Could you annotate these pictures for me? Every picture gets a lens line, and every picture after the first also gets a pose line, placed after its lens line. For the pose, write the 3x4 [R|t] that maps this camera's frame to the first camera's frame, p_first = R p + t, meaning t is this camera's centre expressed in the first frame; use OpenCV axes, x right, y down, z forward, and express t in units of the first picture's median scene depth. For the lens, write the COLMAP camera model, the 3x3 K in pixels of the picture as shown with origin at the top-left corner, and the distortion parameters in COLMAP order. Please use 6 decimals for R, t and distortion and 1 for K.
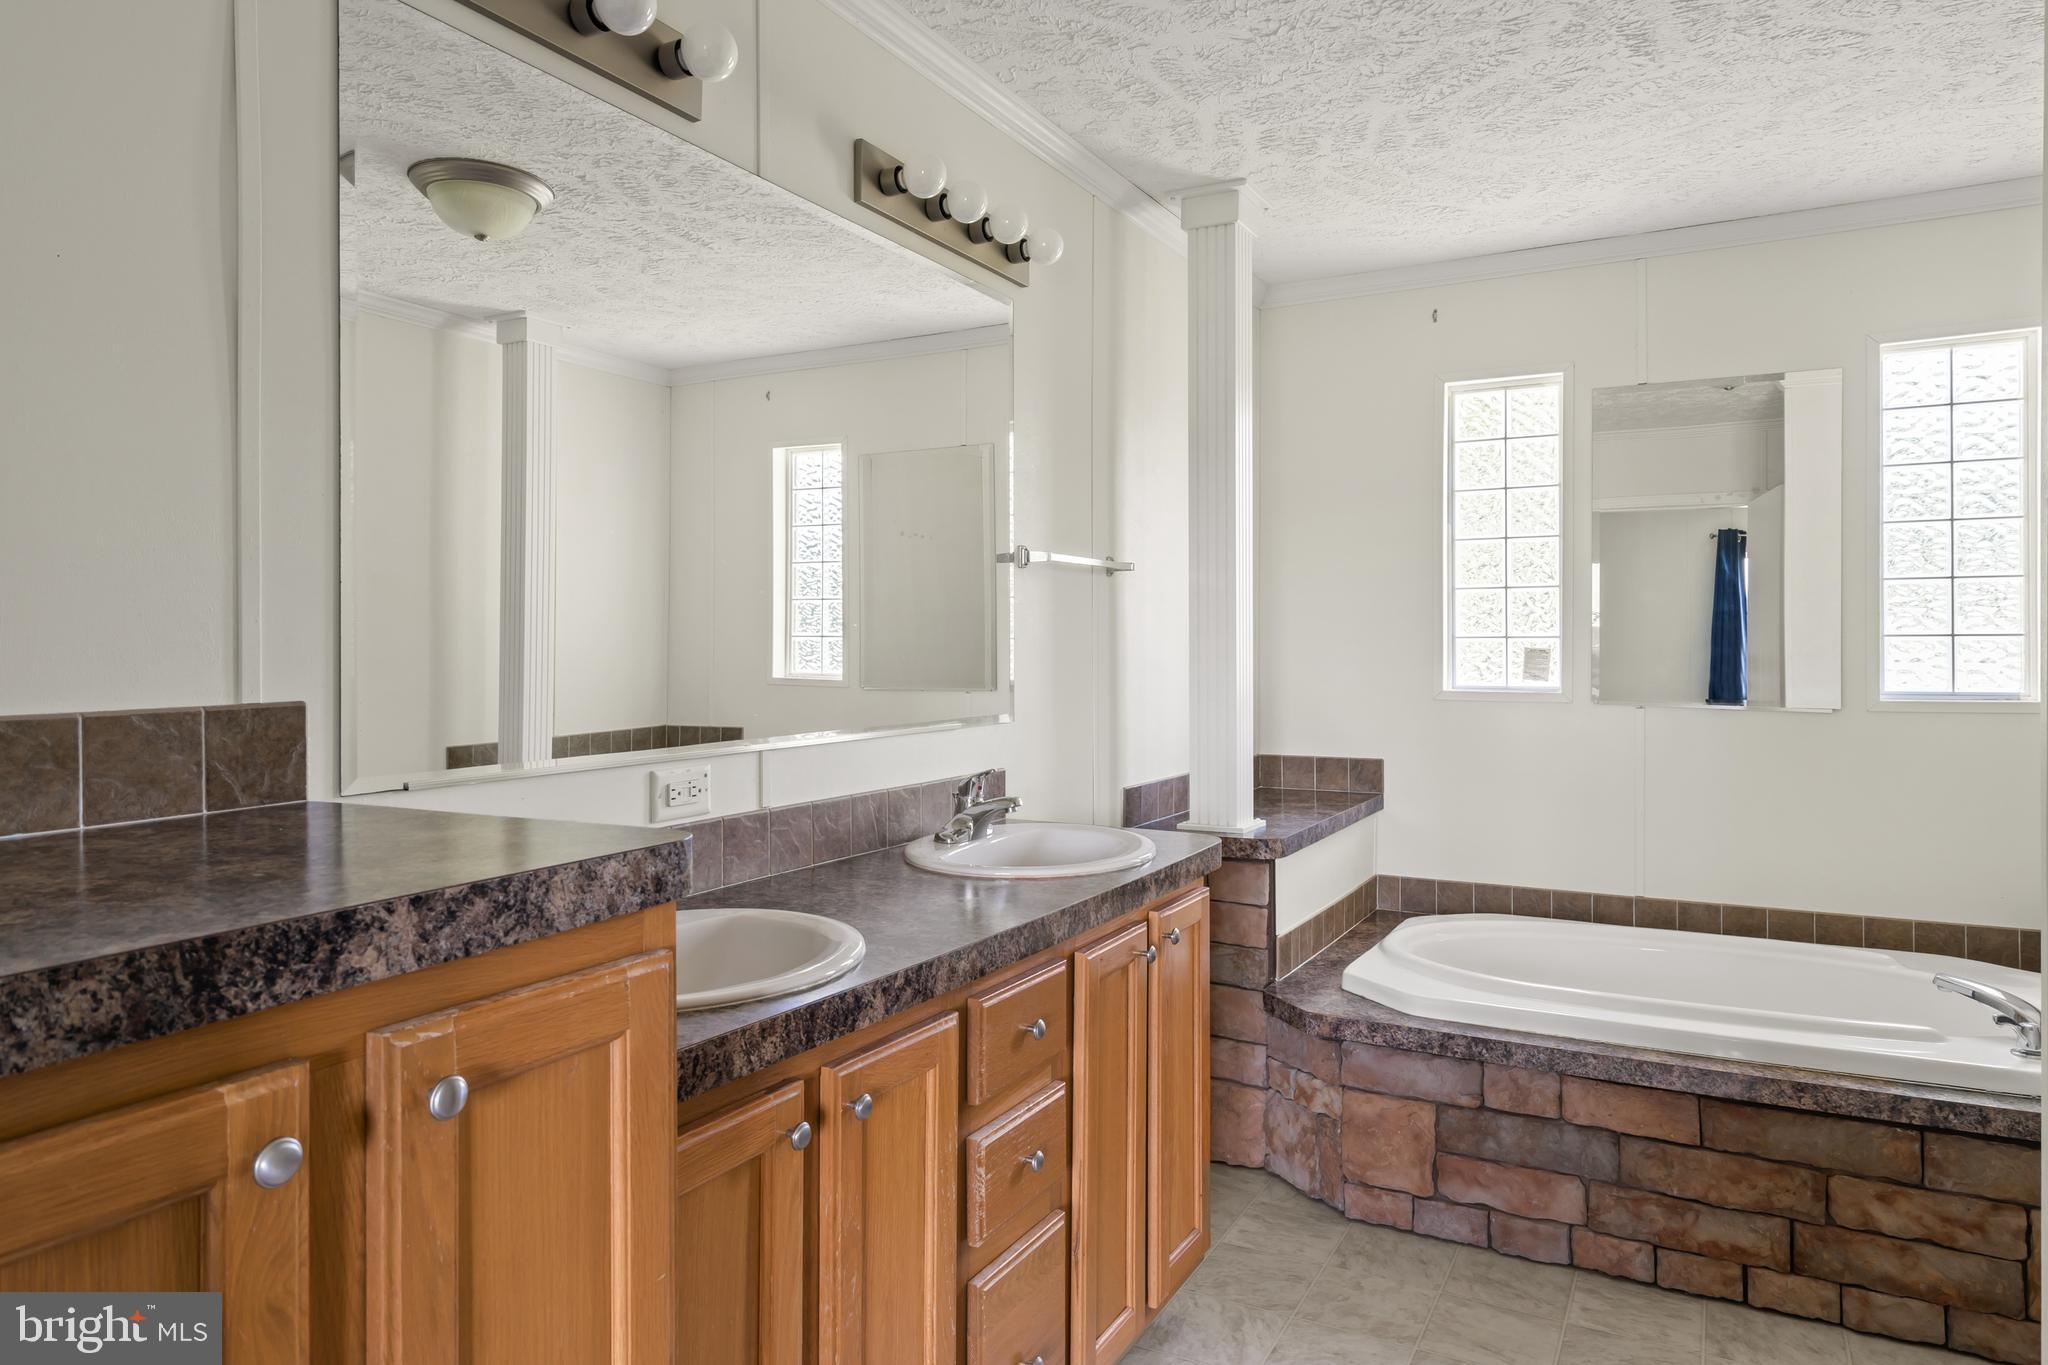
lens RADIAL K [[1286.4, 0, 1016.0], [0, 1286.4, 635.1], [0, 0, 1]] dist [0.006008, 0.000335]
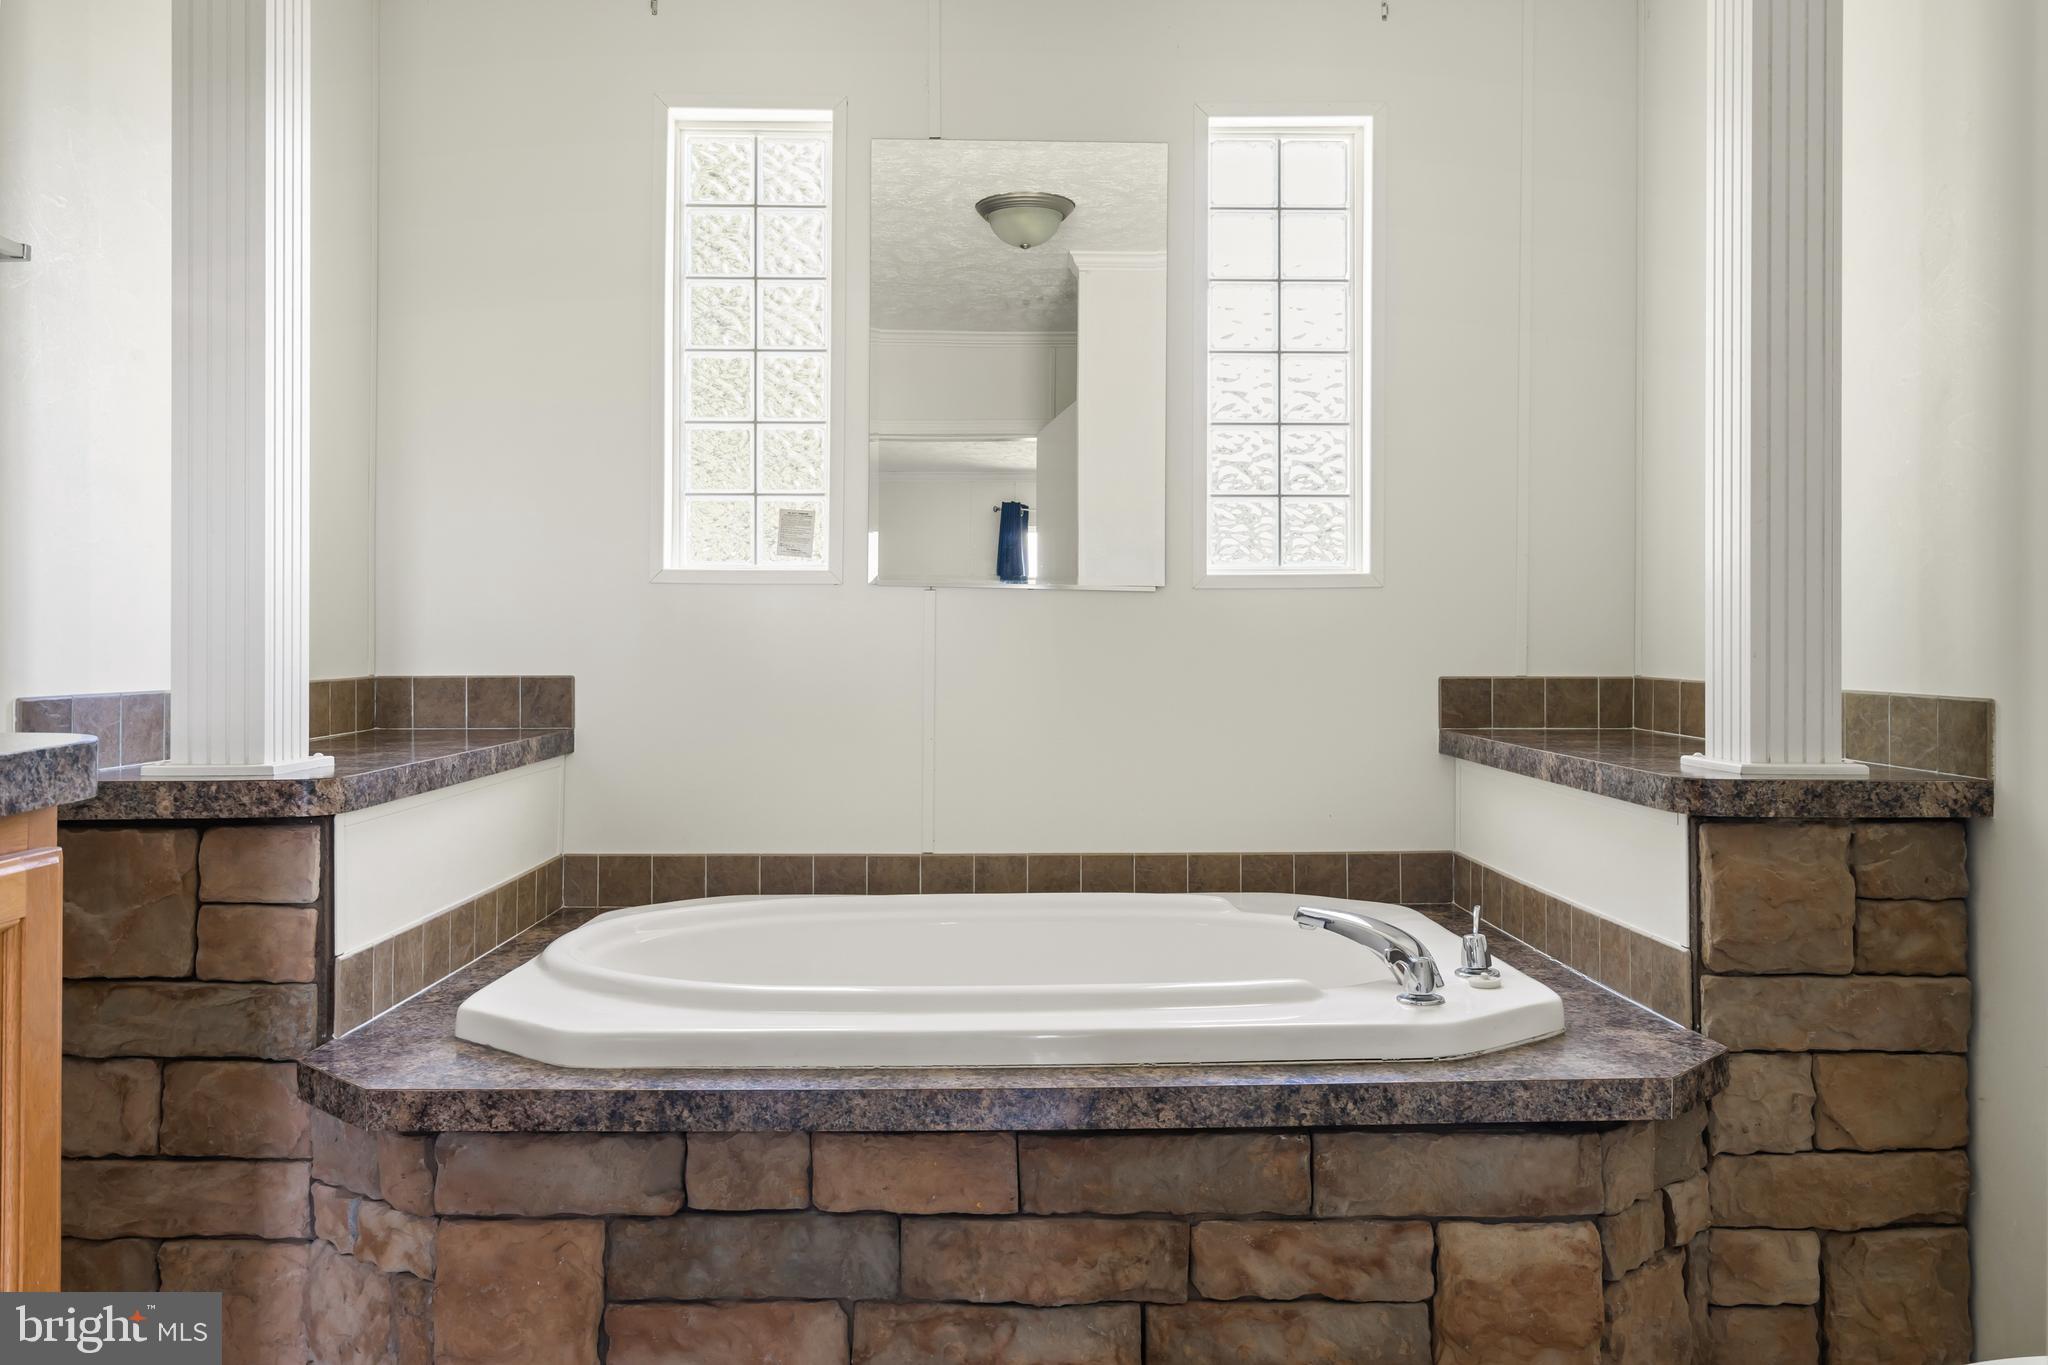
lens RADIAL K [[1420.2, 0, 1019.4], [0, 1420.2, 639.0], [0, 0, 1]] dist [0.005126, 0.002721]
pose [[0.867049, 0.007800, 0.498162, 0.180777], [-0.005506, 0.999966, -0.006073, 0.119119], [-0.498192, 0.002523, 0.867063, 0.390390]]
